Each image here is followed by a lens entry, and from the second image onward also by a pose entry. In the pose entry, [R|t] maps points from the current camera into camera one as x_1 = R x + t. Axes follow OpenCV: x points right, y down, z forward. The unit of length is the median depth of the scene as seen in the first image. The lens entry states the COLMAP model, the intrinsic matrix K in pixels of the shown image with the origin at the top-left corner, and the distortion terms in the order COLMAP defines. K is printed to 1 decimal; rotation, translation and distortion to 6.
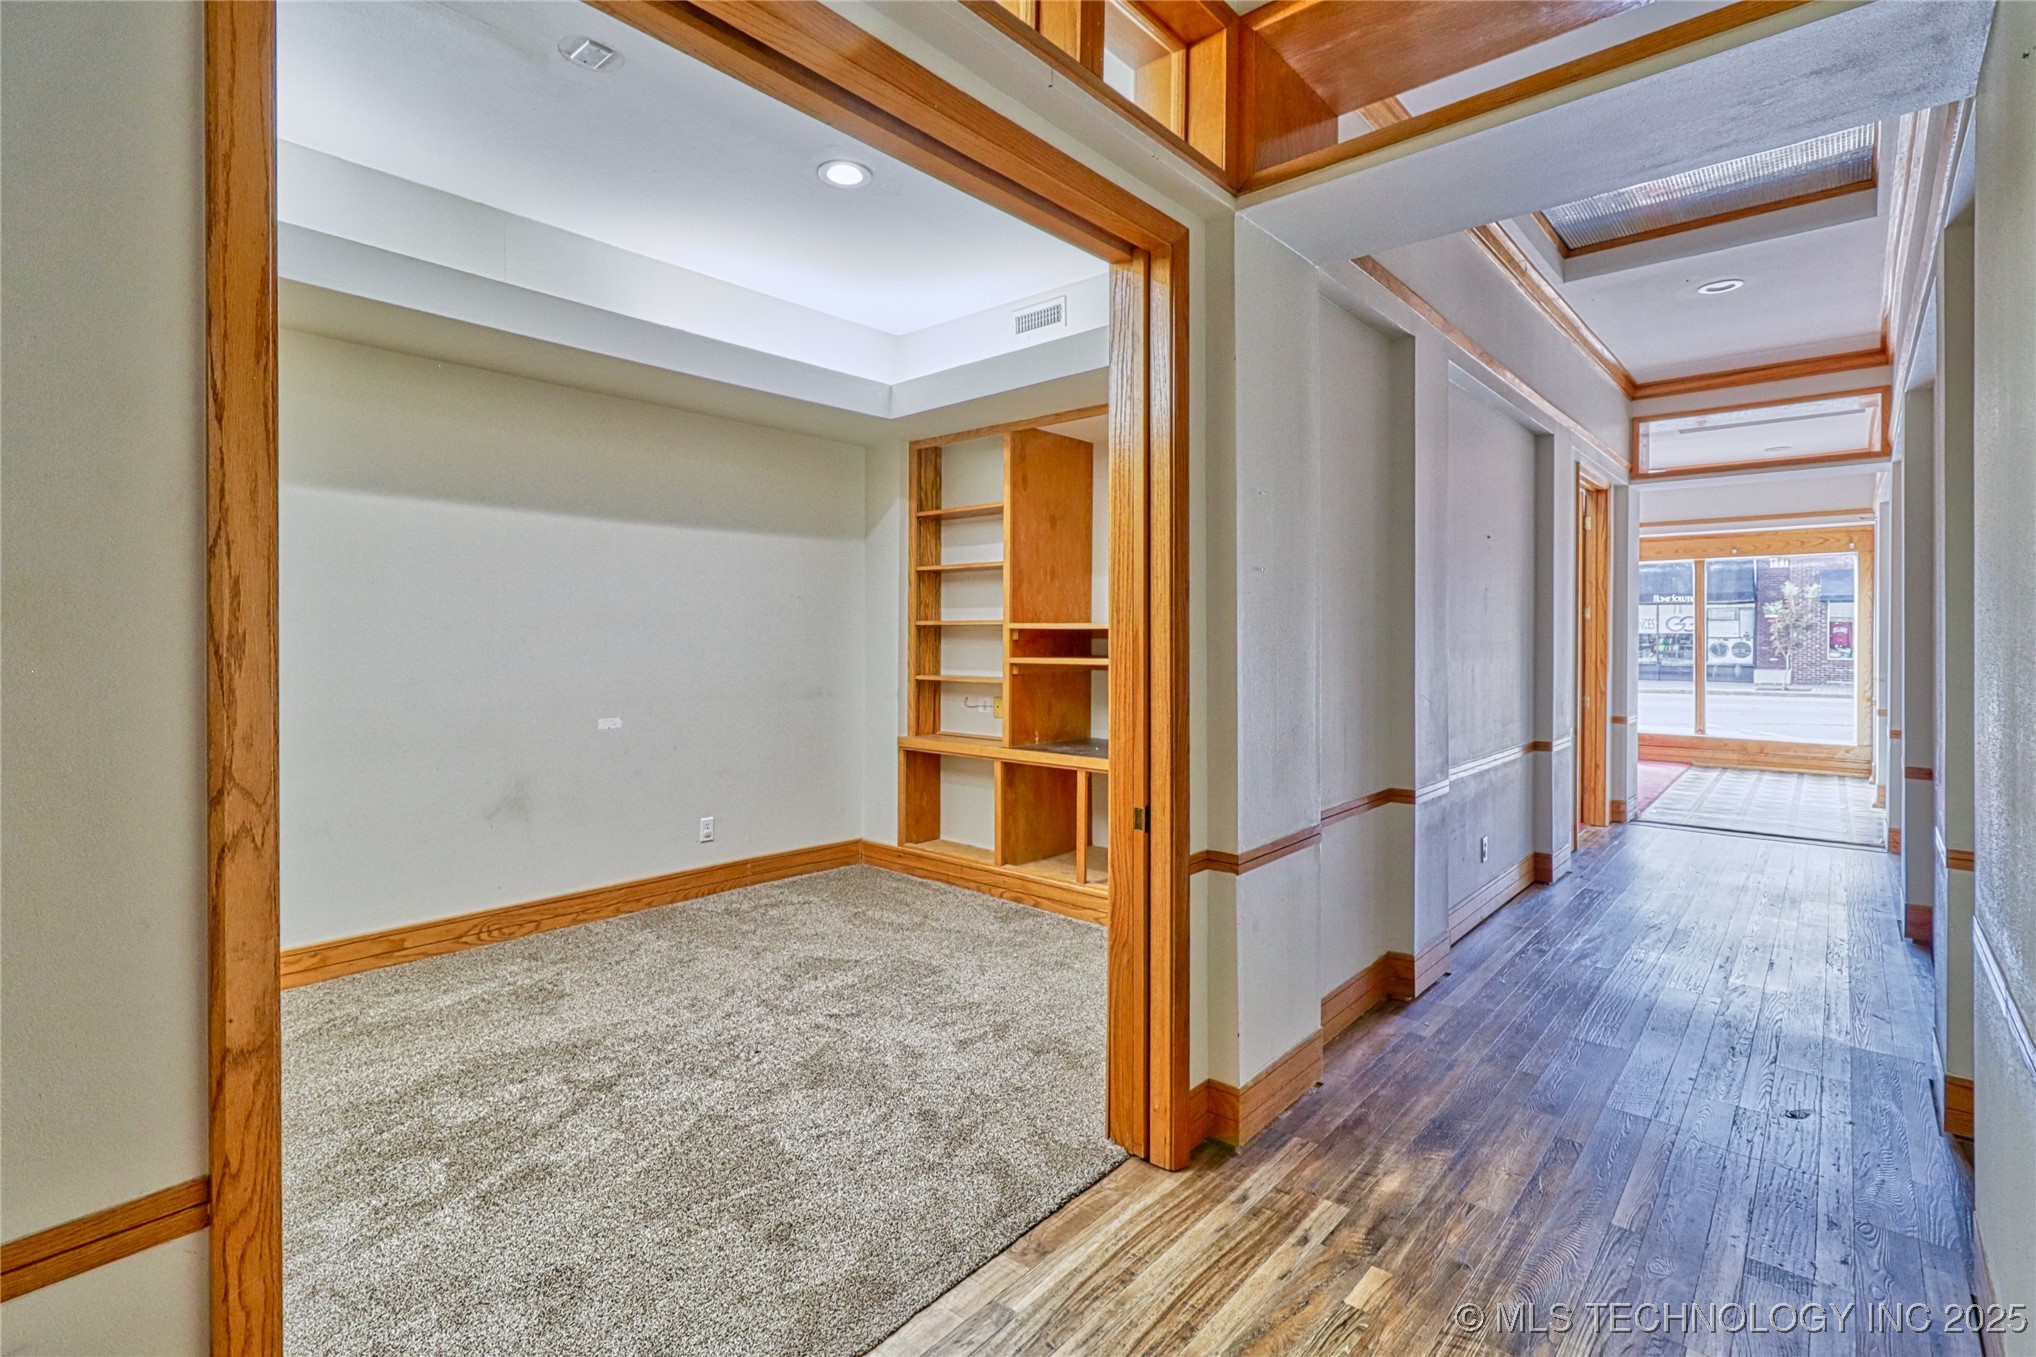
lens RADIAL K [[984.4, 0, 1019.1], [0, 984.4, 641.3], [0, 0, 1]] dist [-0.001904, -0.000362]
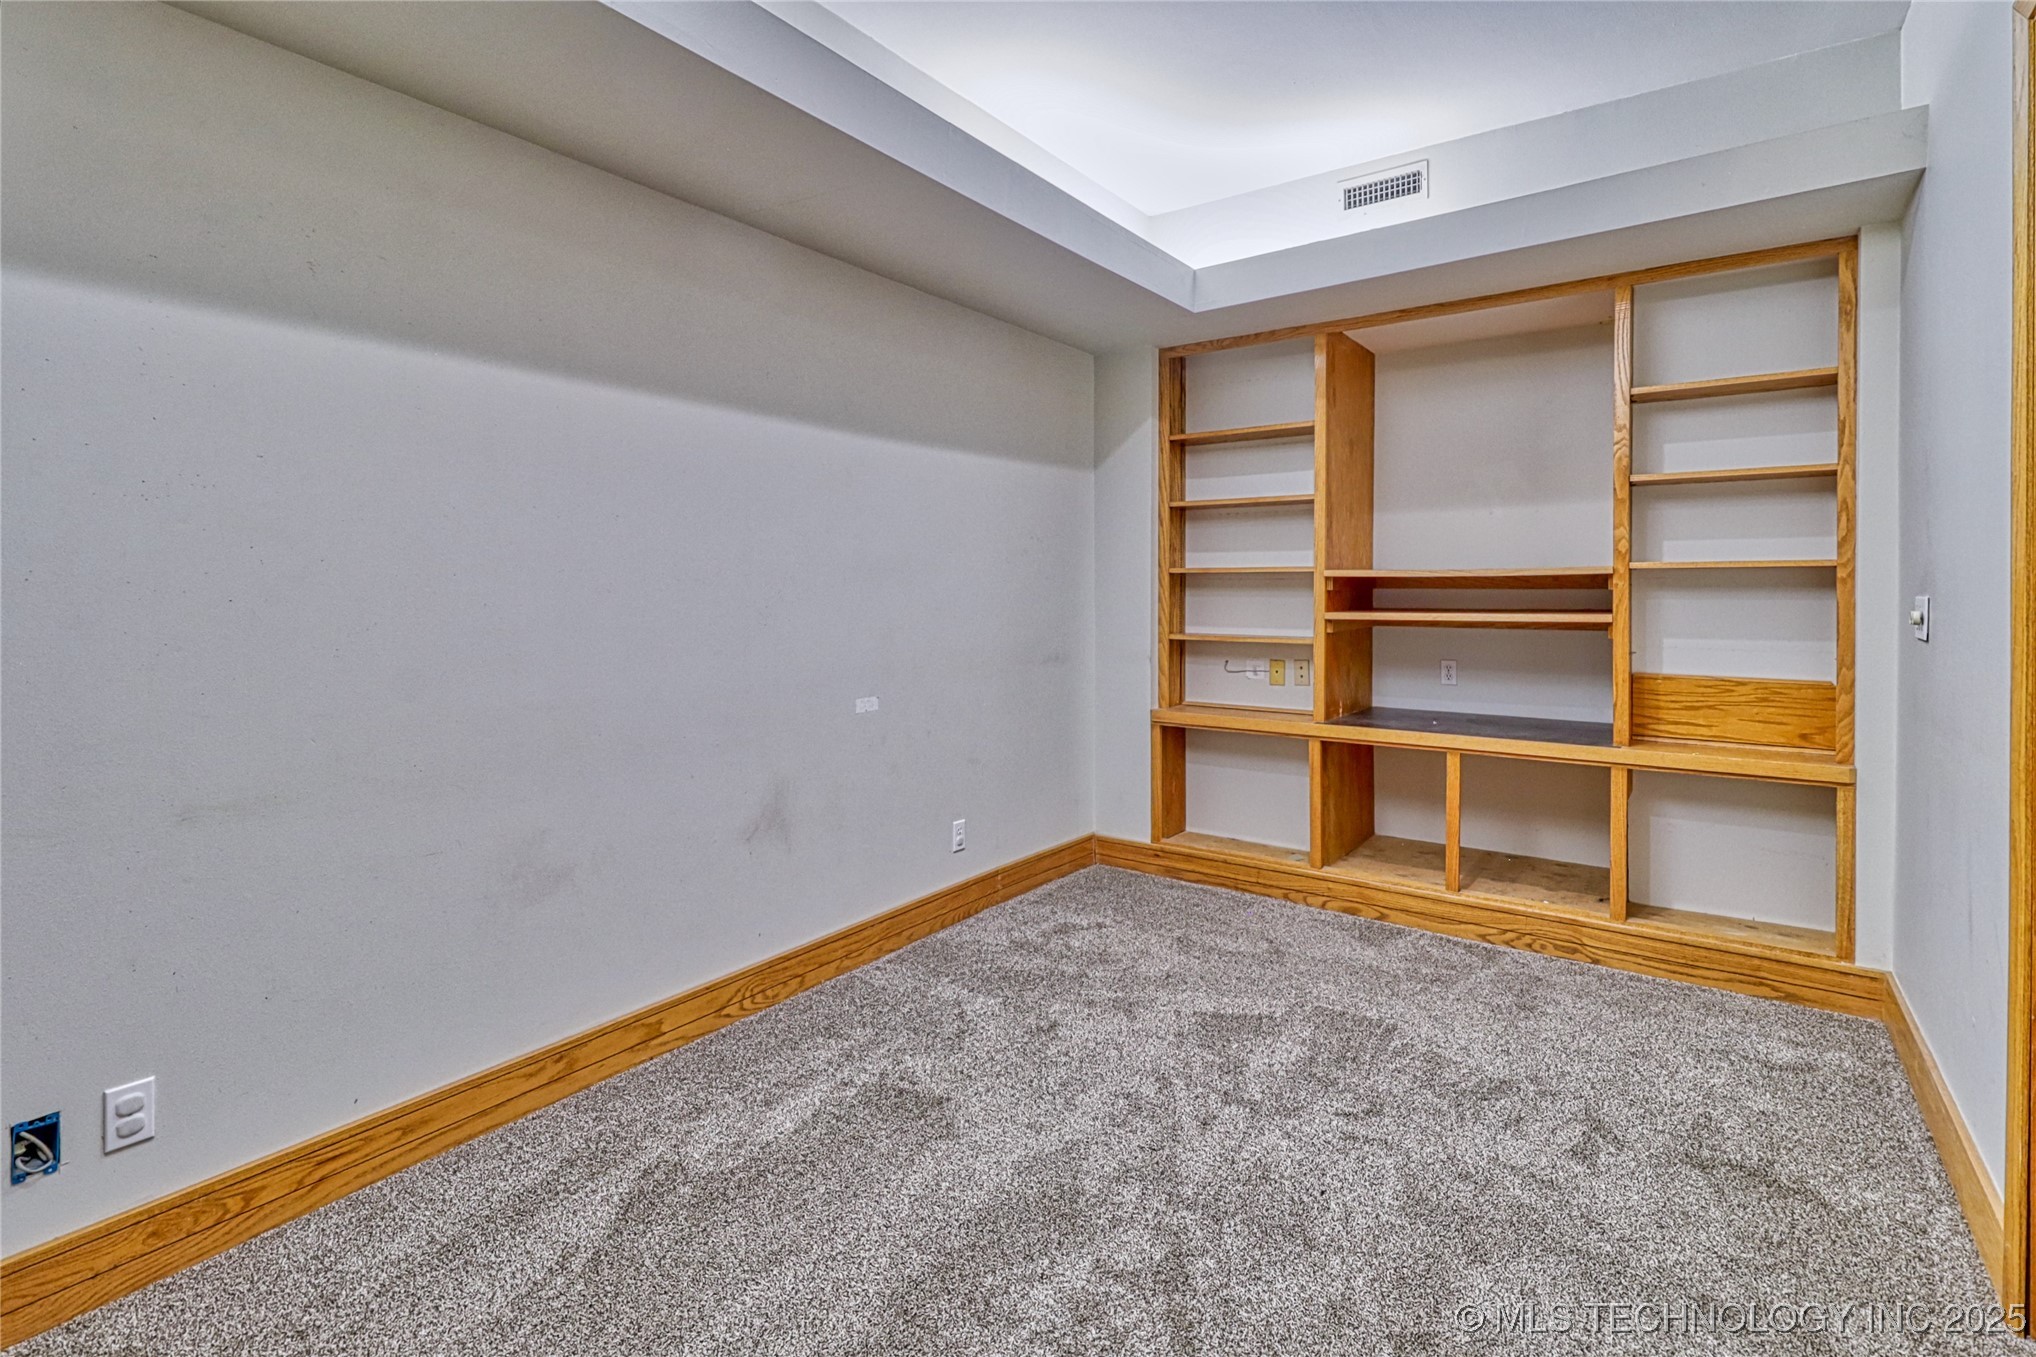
lens RADIAL K [[993.6, 0, 1025.4], [0, 993.6, 604.4], [0, 0, 1]] dist [0.001483, 0.000303]
pose [[0.995115, -0.007985, 0.098403, -0.338611], [0.006572, 0.999871, 0.014669, -0.003797], [-0.098508, -0.013951, 0.995038, 0.209218]]
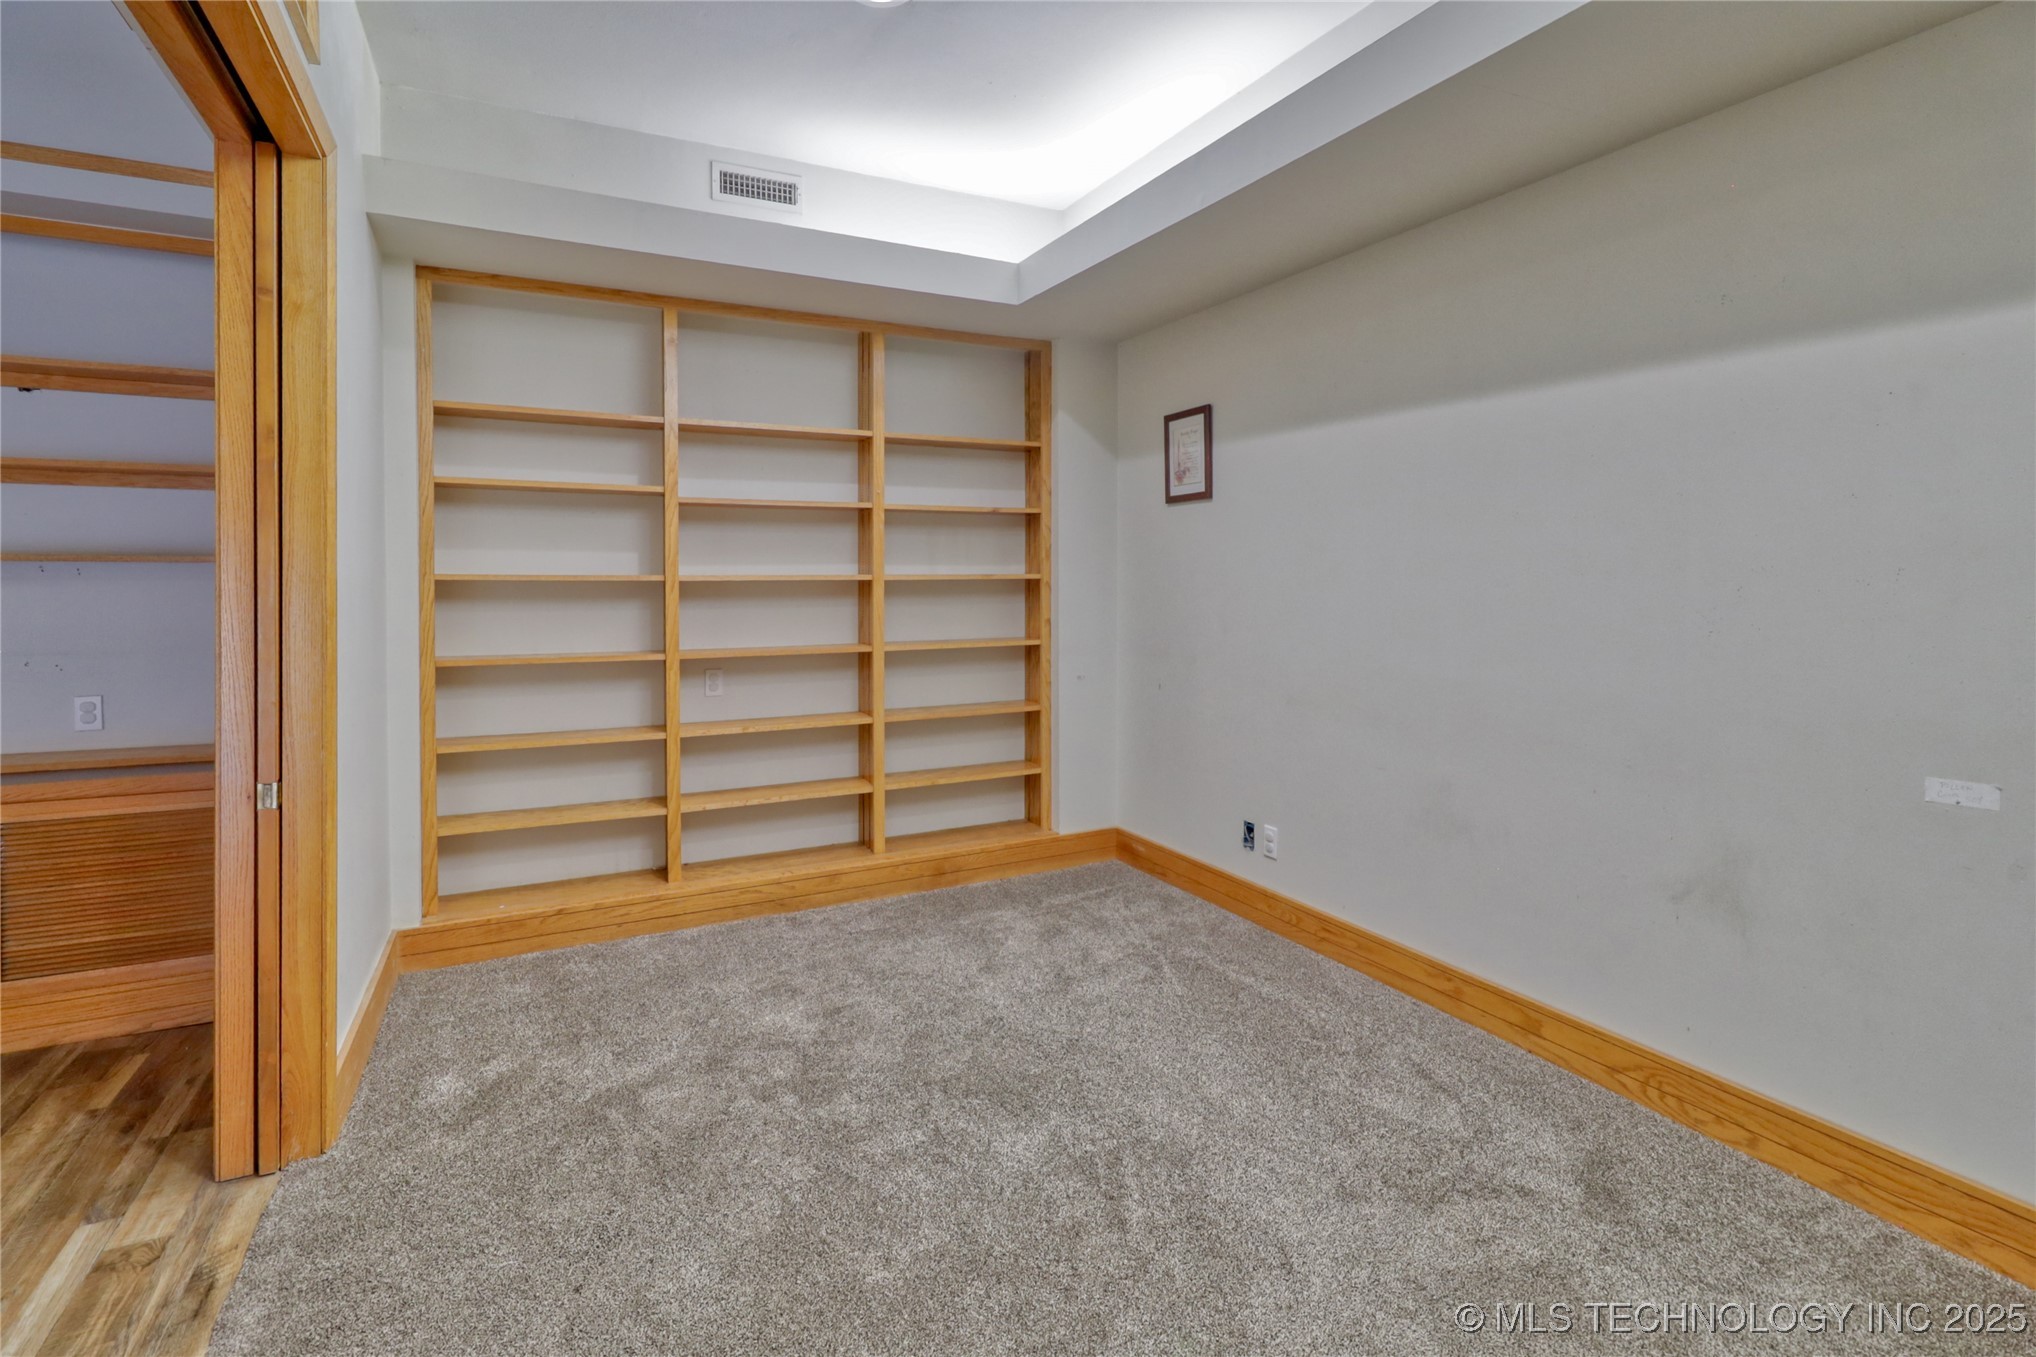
lens RADIAL K [[961.6, 0, 1018.2], [0, 961.6, 581.8], [0, 0, 1]] dist [-0.002052, -0.000390]
pose [[-0.379816, 0.001887, -0.925060, 0.111168], [-0.001660, 0.999995, 0.002722, -0.007490], [0.925060, 0.002570, -0.379811, 0.716072]]
